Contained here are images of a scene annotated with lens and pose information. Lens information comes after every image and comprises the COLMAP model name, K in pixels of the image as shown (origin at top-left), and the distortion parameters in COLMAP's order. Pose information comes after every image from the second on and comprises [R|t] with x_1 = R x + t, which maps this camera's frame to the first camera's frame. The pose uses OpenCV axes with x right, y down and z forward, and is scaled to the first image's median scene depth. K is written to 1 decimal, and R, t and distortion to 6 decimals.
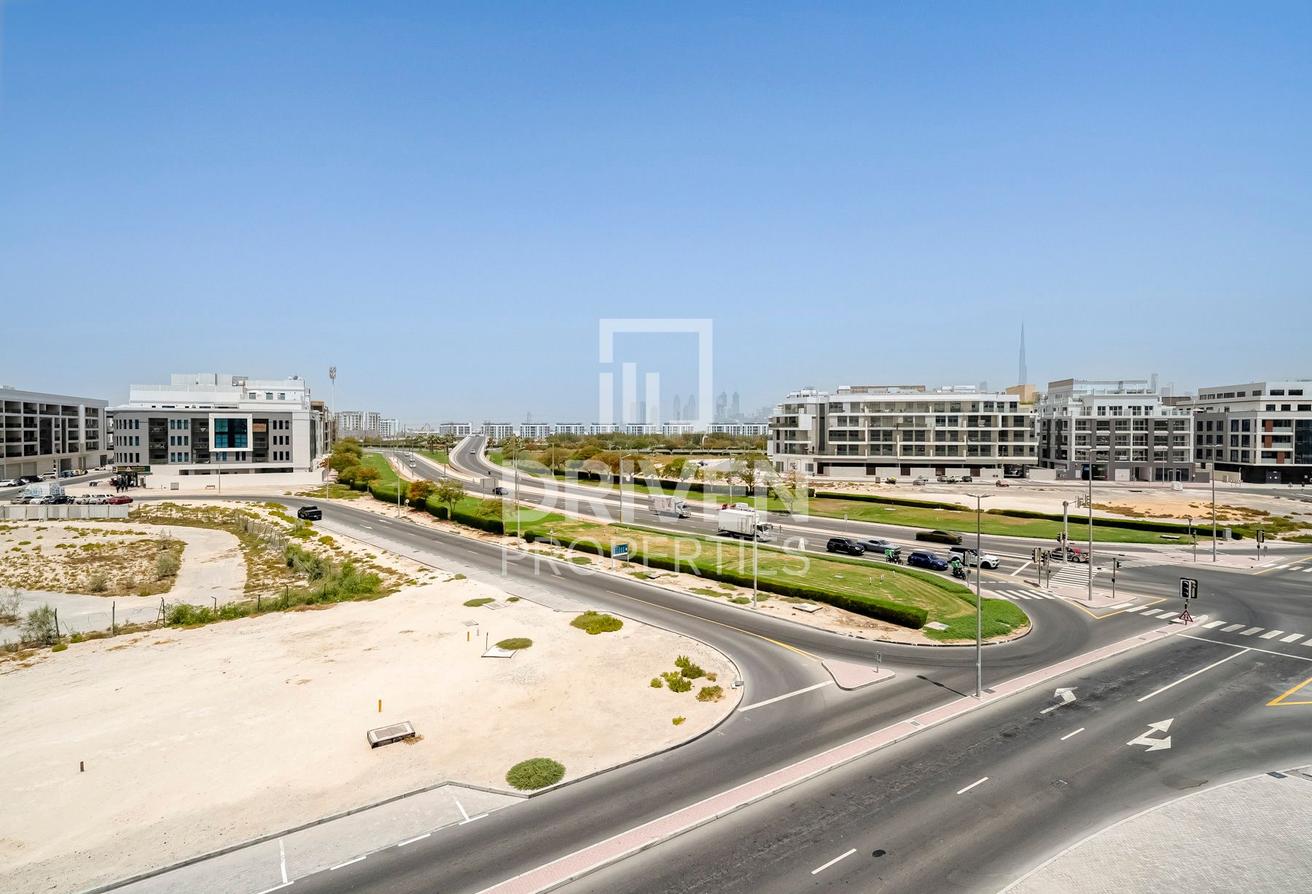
lens RADIAL K [[631.0, 0, 655.8], [0, 631.0, 430.2], [0, 0, 1]] dist [0.001434, 0.000265]
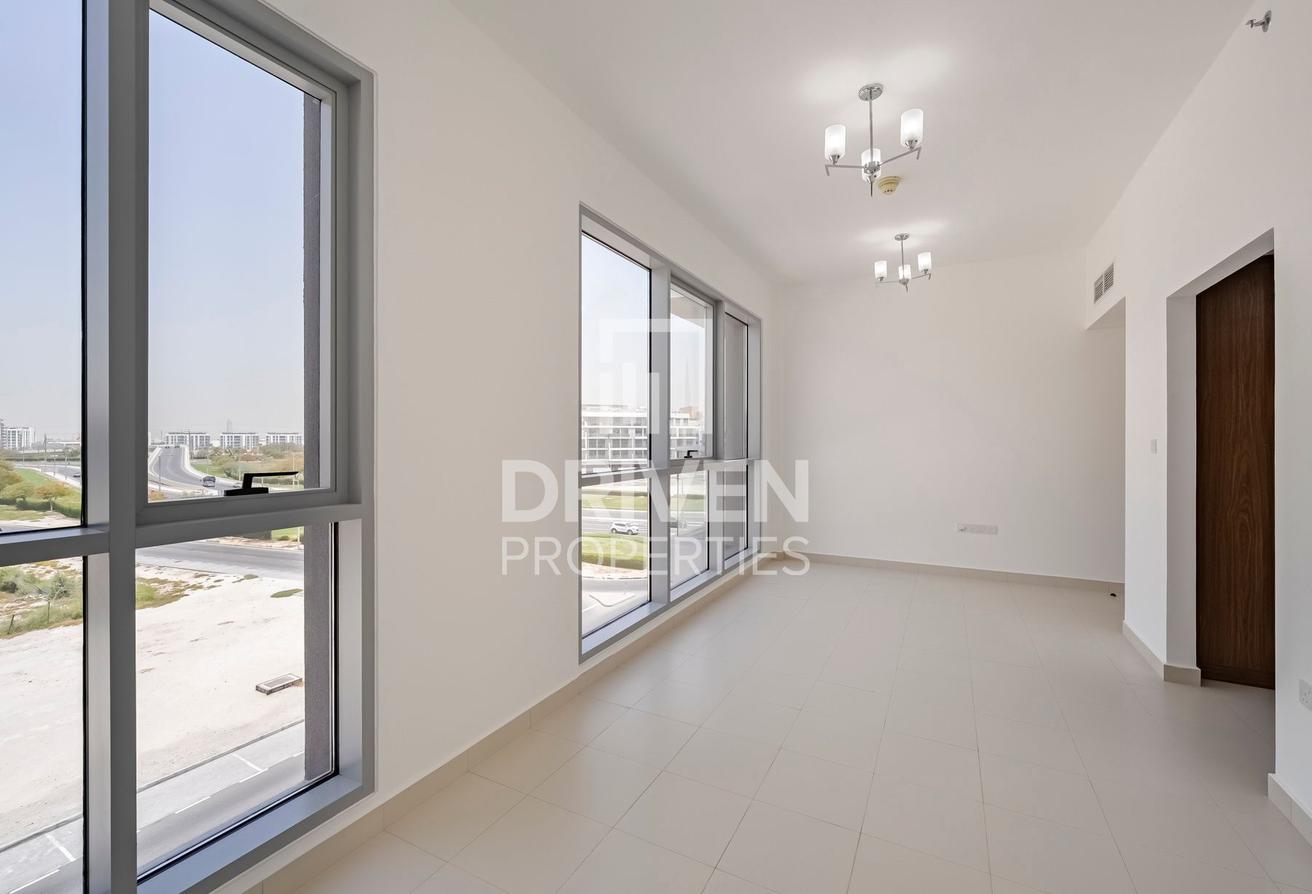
lens RADIAL K [[577.7, 0, 658.3], [0, 577.7, 432.5], [0, 0, 1]] dist [-0.003951, -0.000496]
pose [[0.885160, 0.002759, 0.465279, -0.092640], [0.002554, 0.999939, -0.010787, -0.000634], [-0.465280, 0.010737, 0.885098, -0.117910]]
